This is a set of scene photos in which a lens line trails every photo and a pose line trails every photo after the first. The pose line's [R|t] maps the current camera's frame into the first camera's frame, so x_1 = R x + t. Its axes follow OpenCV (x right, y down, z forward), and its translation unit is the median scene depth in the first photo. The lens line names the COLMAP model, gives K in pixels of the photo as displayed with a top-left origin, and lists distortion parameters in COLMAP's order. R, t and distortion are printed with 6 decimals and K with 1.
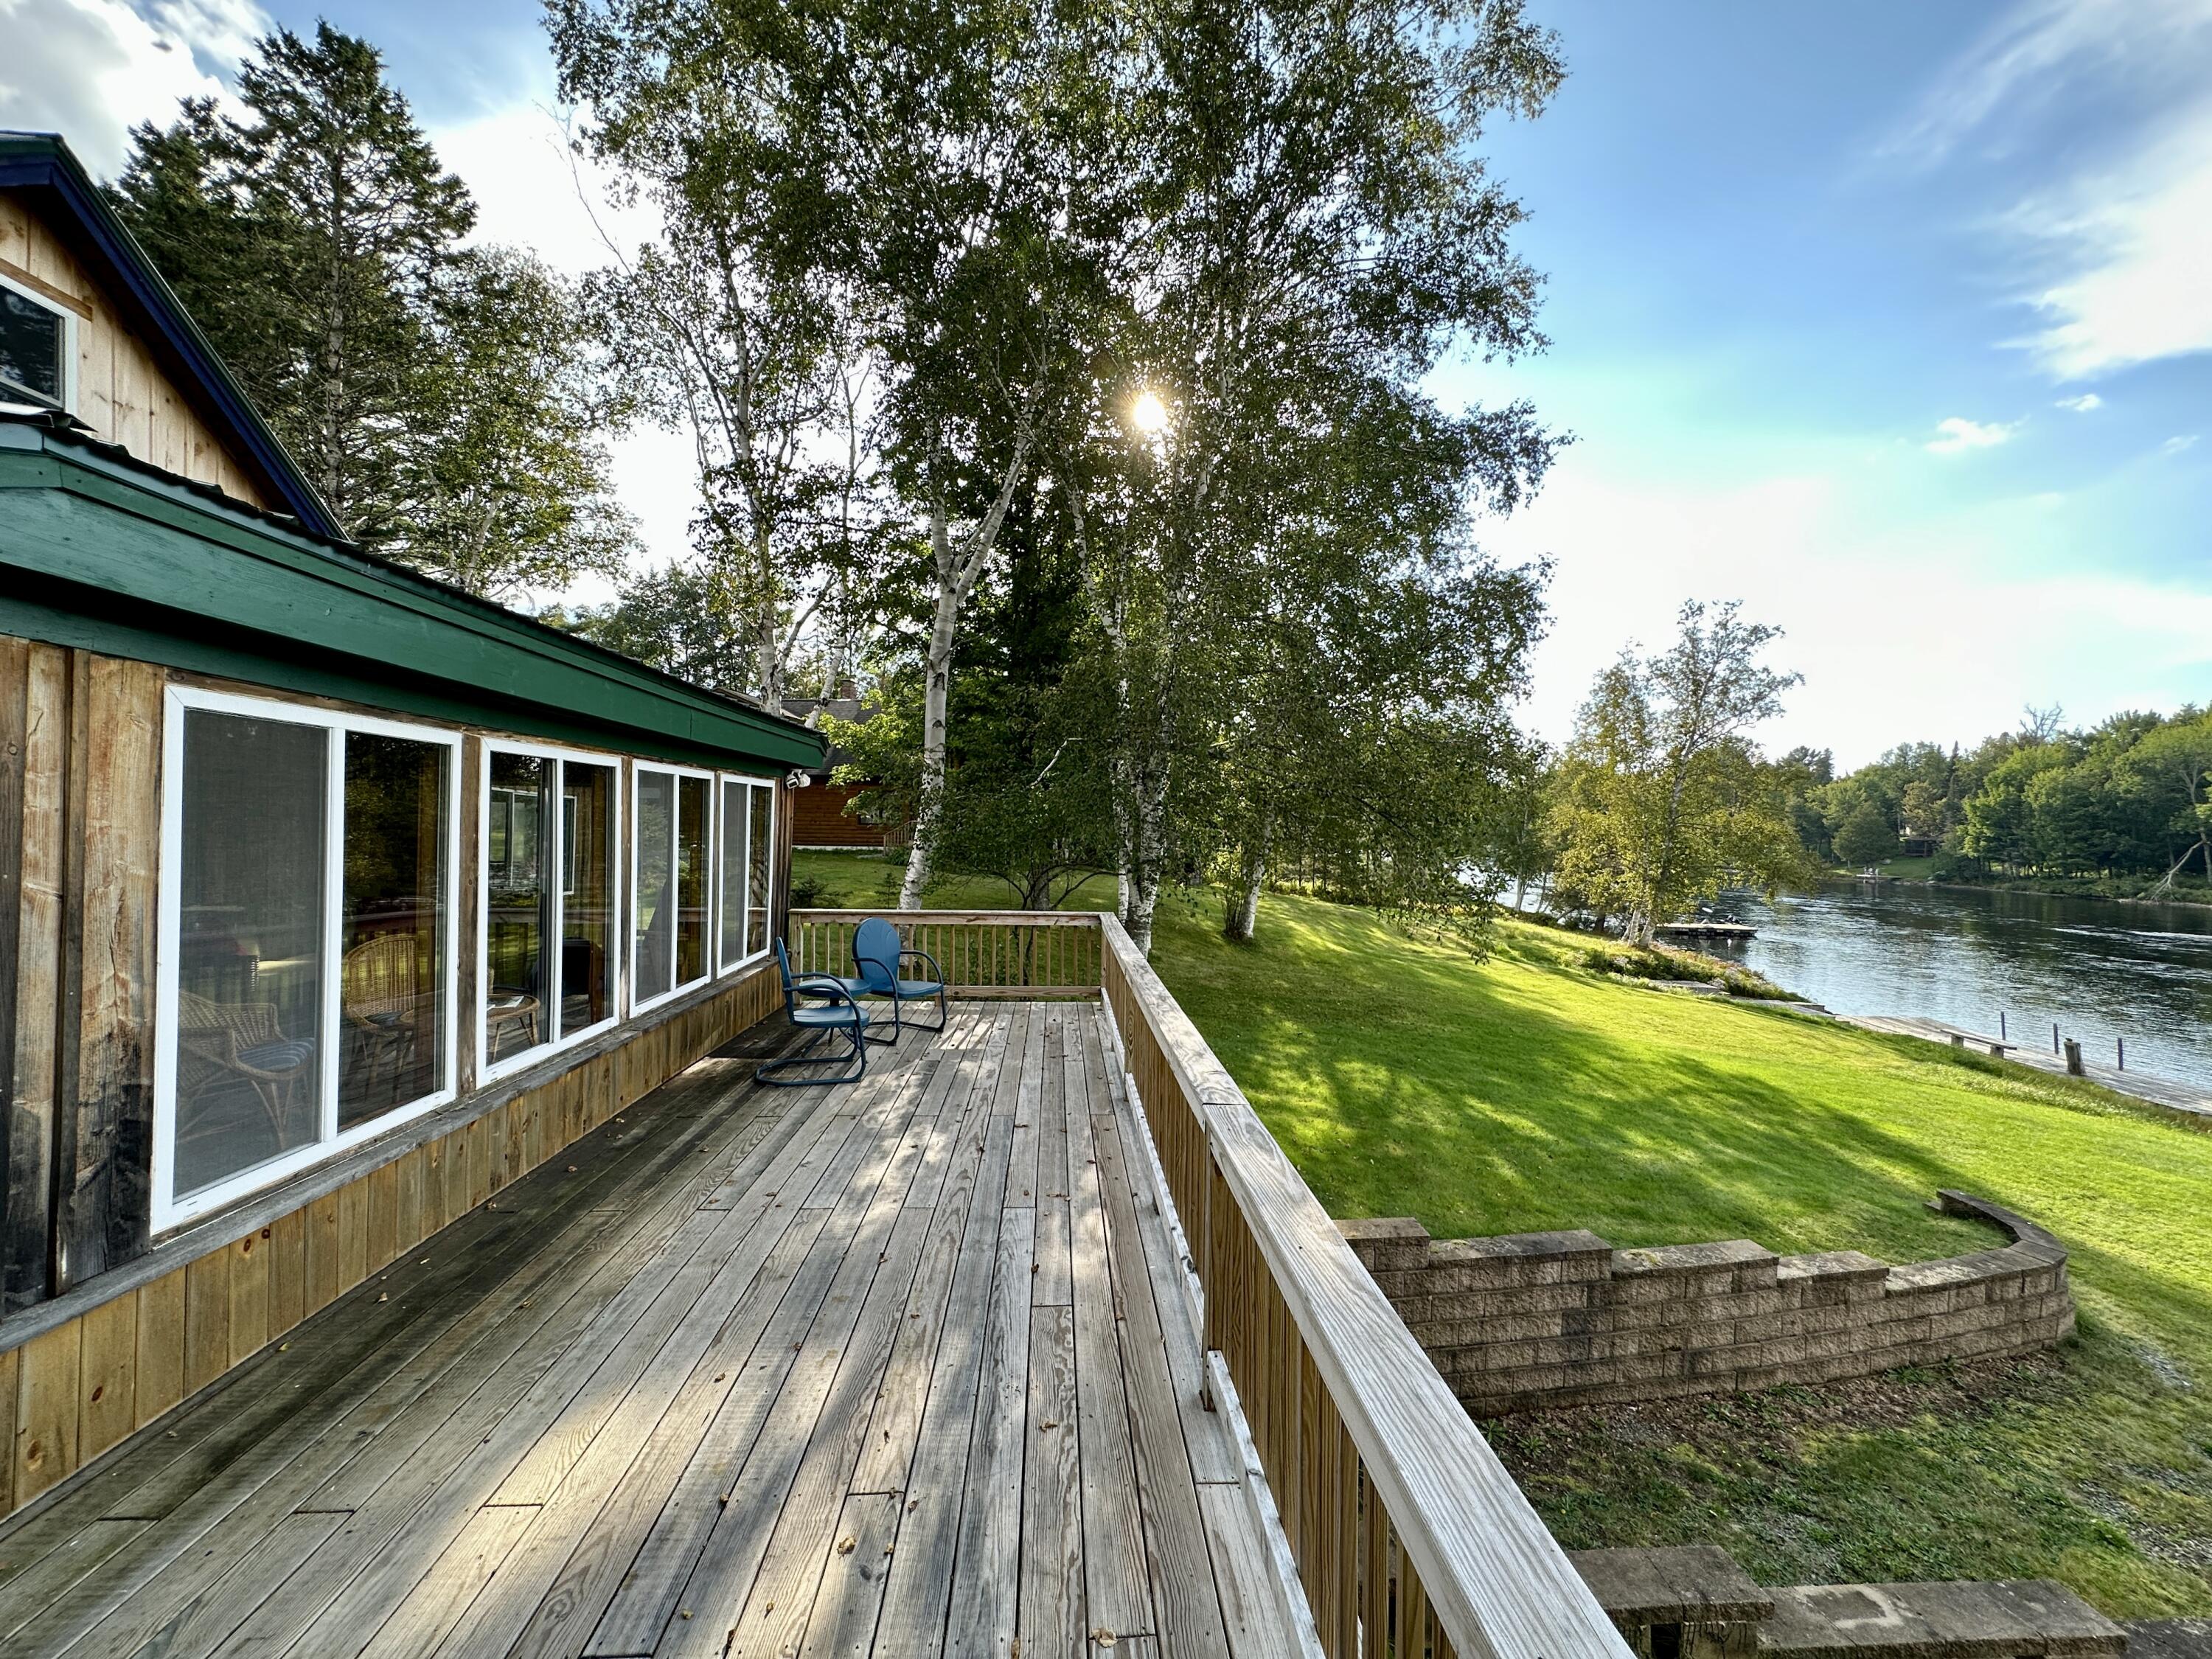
lens RADIAL K [[881.9, 0, 1102.3], [0, 881.9, 826.1], [0, 0, 1]] dist [-0.002572, -0.000159]
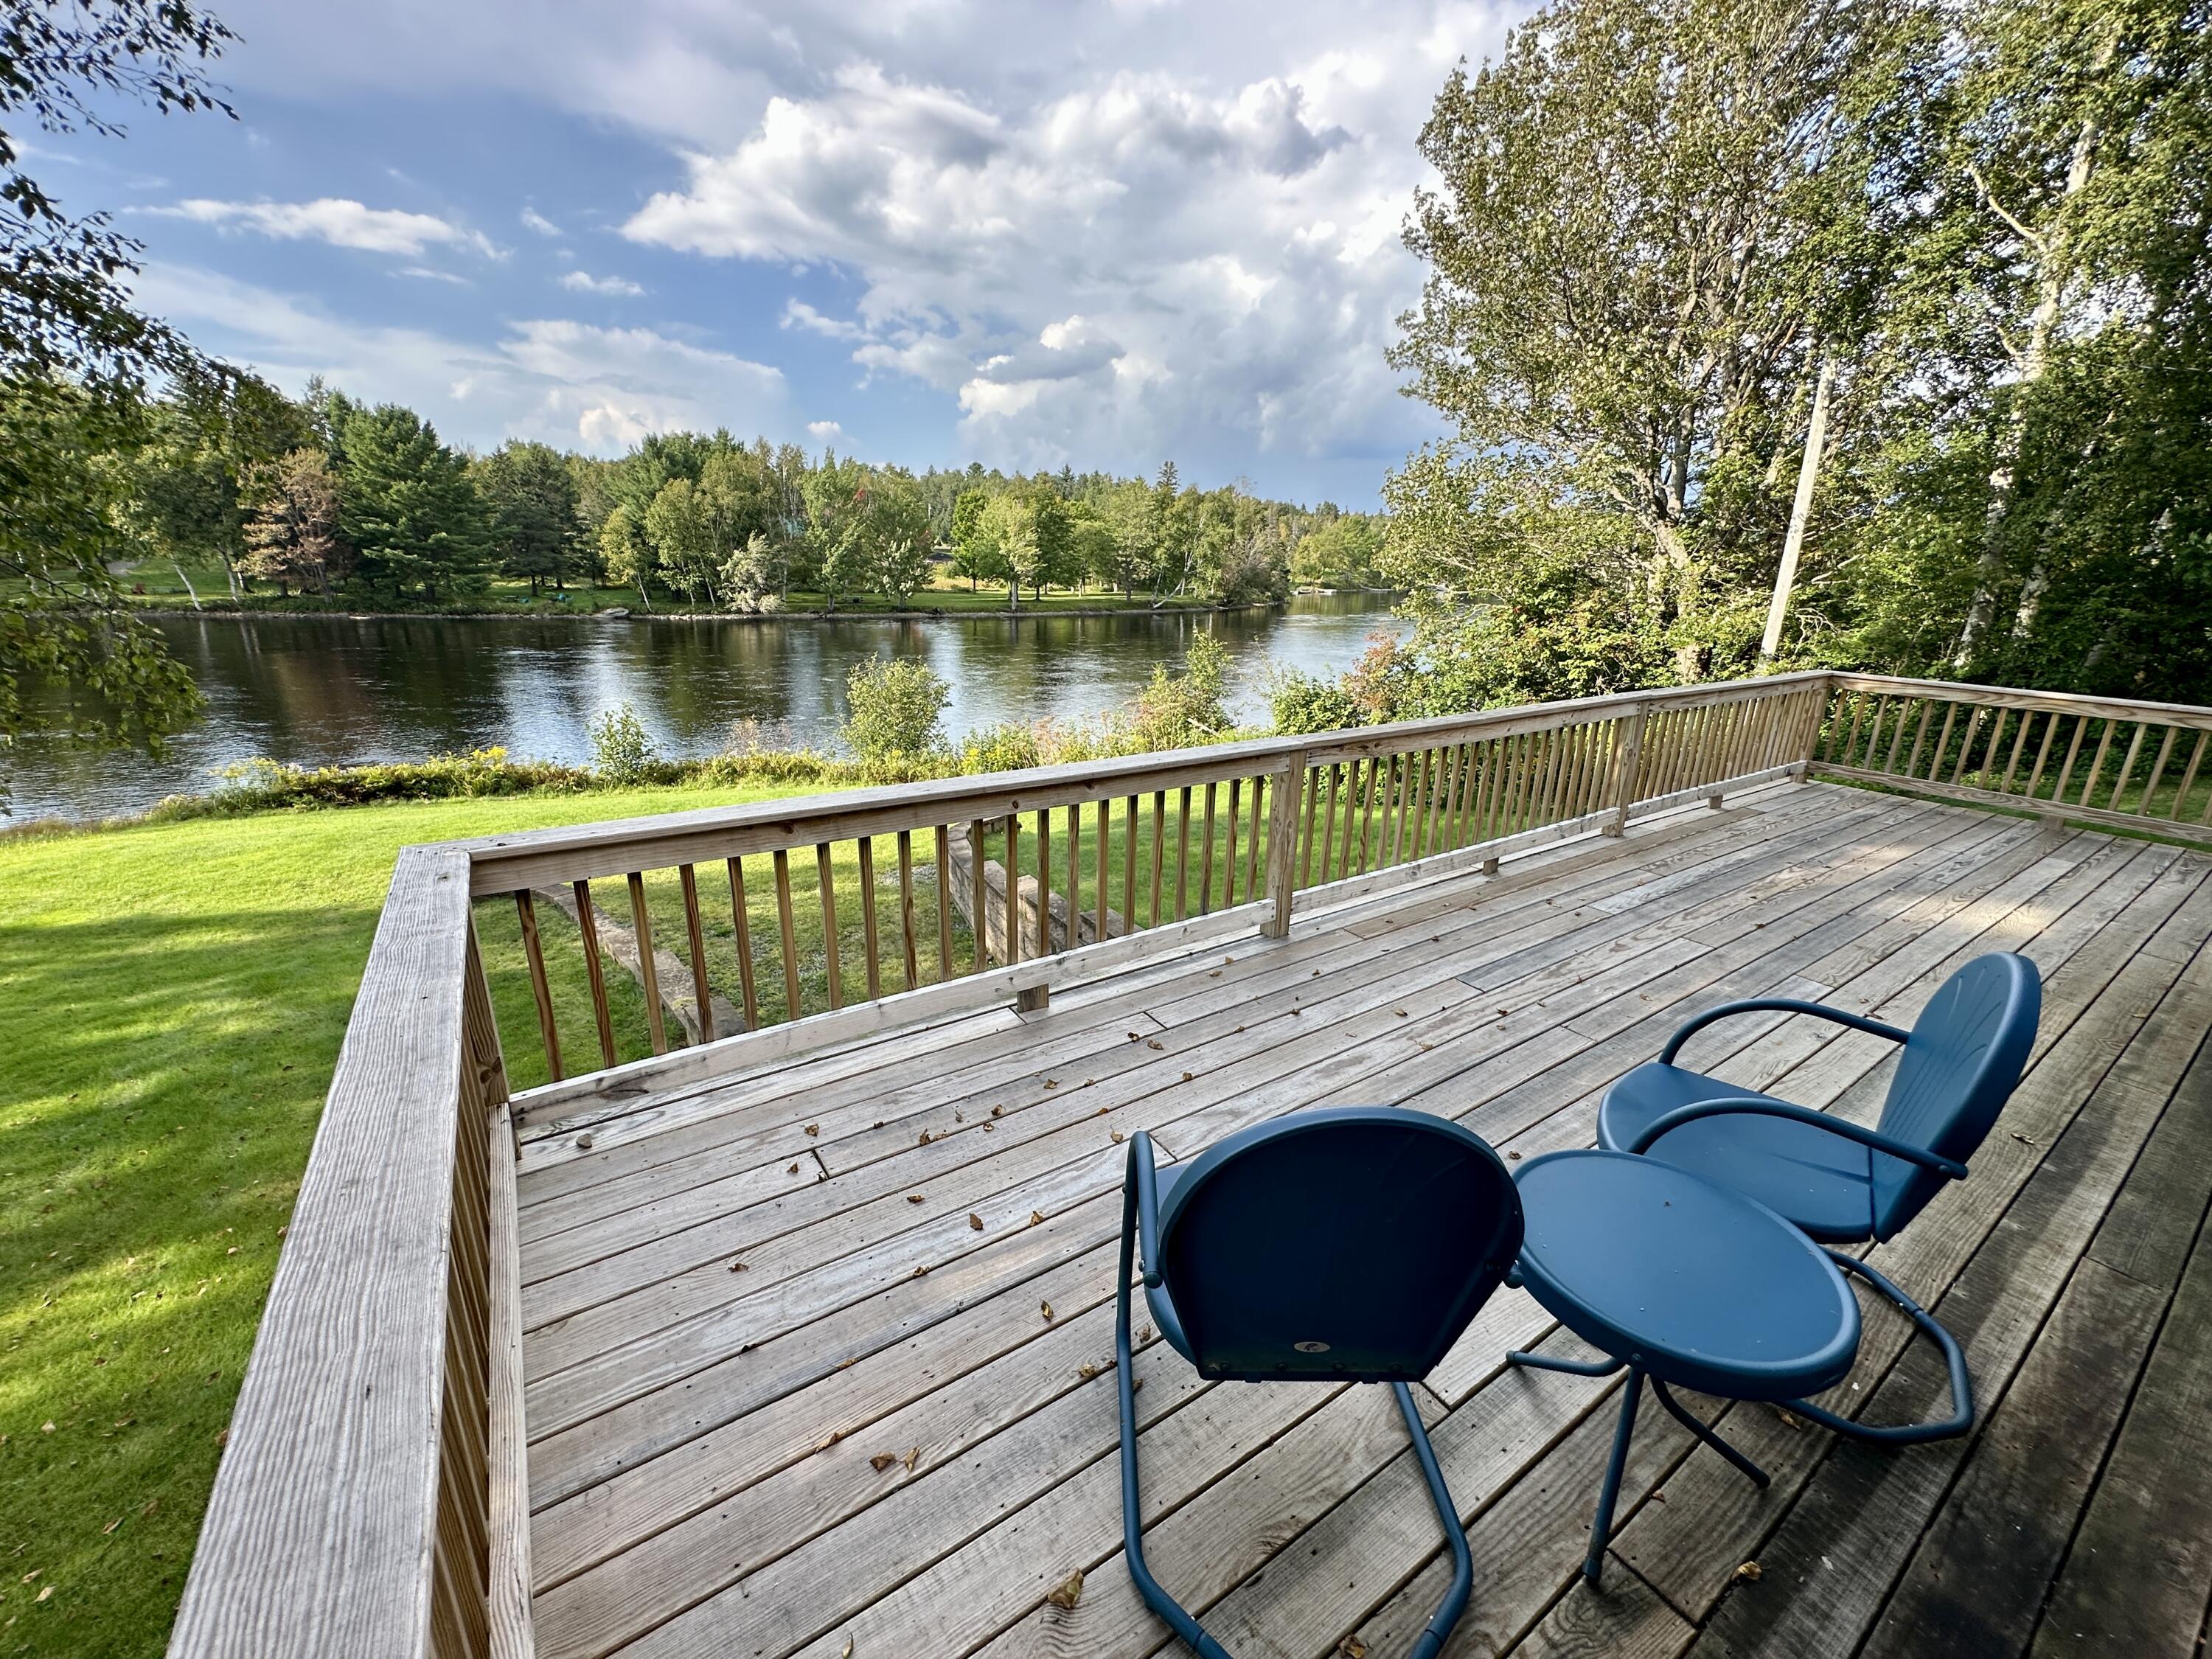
lens RADIAL K [[883.4, 0, 1104.7], [0, 883.4, 827.9], [0, 0, 1]] dist [-0.001567, 0.000628]
pose [[-0.506314, -0.276402, 0.816853, -0.231687], [-0.028724, 0.952121, 0.304370, 0.005834], [-0.861871, 0.130643, -0.490011, 0.730406]]
